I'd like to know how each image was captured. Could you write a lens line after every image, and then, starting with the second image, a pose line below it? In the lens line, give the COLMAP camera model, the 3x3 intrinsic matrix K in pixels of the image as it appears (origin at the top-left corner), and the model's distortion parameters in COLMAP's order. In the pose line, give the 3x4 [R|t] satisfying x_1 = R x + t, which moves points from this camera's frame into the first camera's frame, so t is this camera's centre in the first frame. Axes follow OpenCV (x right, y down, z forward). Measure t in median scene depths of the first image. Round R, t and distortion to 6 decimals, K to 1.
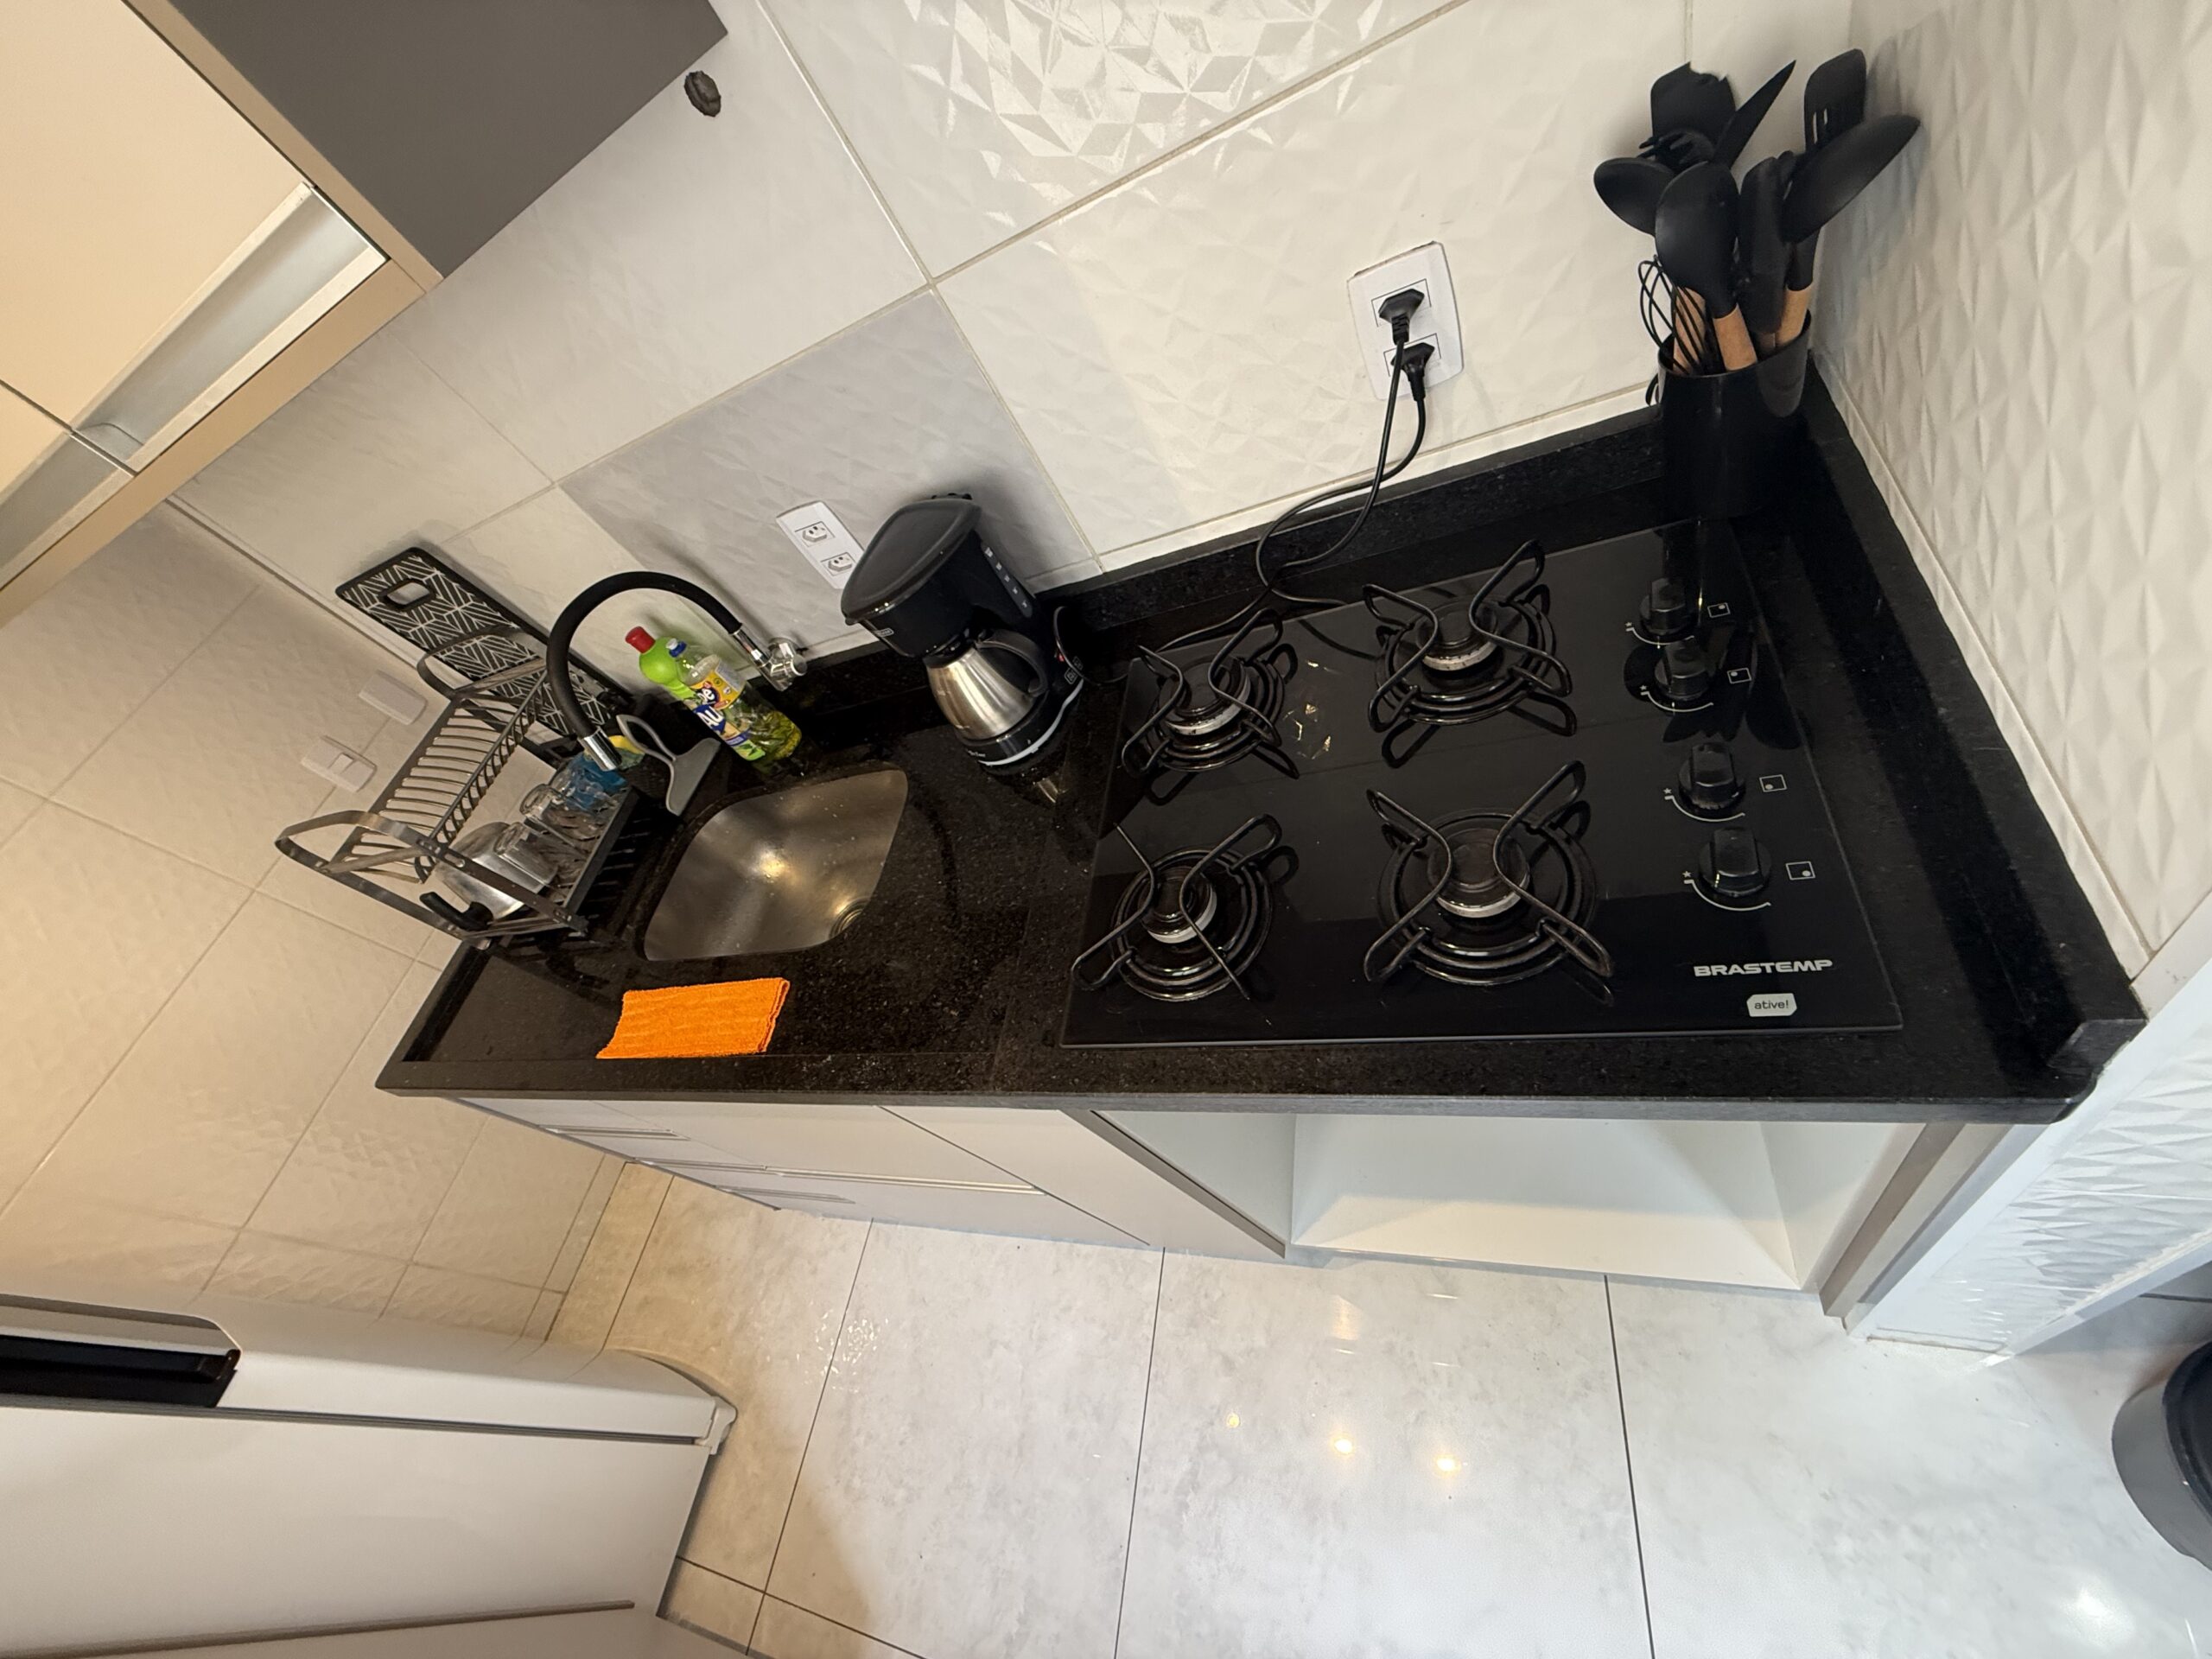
lens RADIAL K [[883.1, 0, 1107.5], [0, 883.1, 833.5], [0, 0, 1]] dist [0.001022, -0.000257]
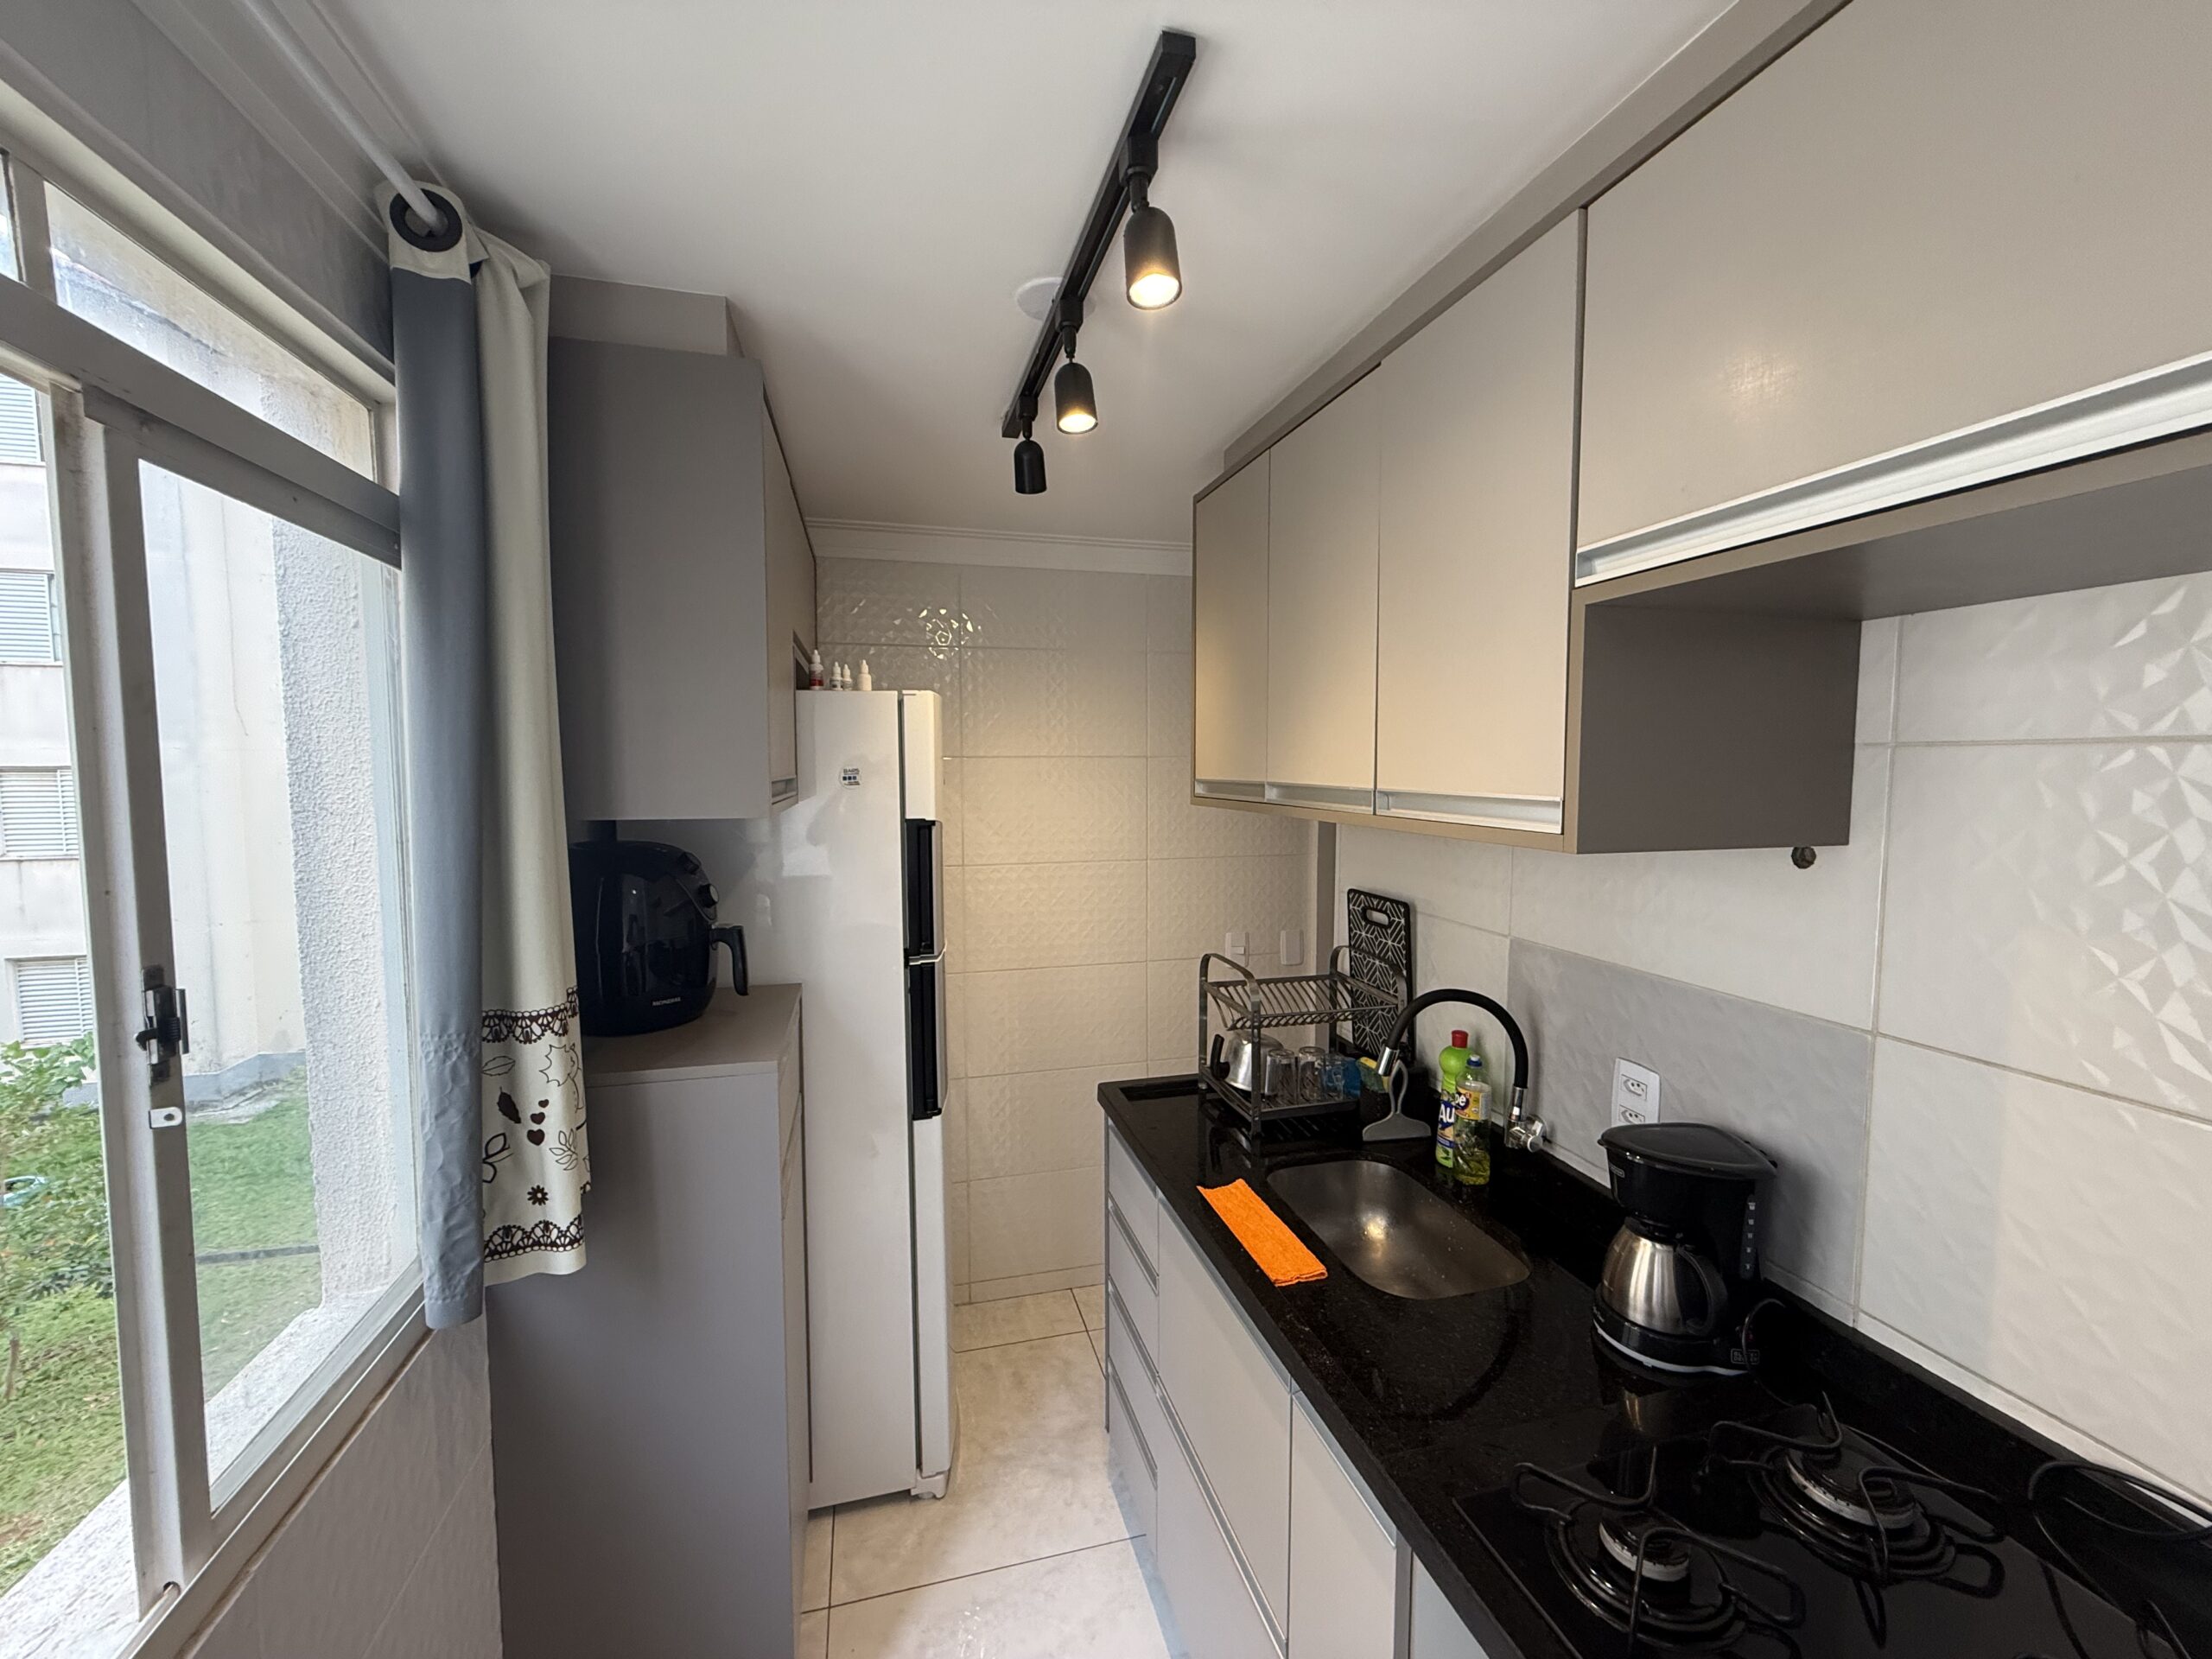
lens RADIAL K [[883.1, 0, 1102.9], [0, 883.1, 822.8], [0, 0, 1]] dist [0.001022, -0.000257]
pose [[0.384748, 0.505512, -0.772287, 0.125903], [-0.833594, 0.549577, -0.055557, 0.122496], [0.396347, 0.665149, 0.632840, -0.269512]]
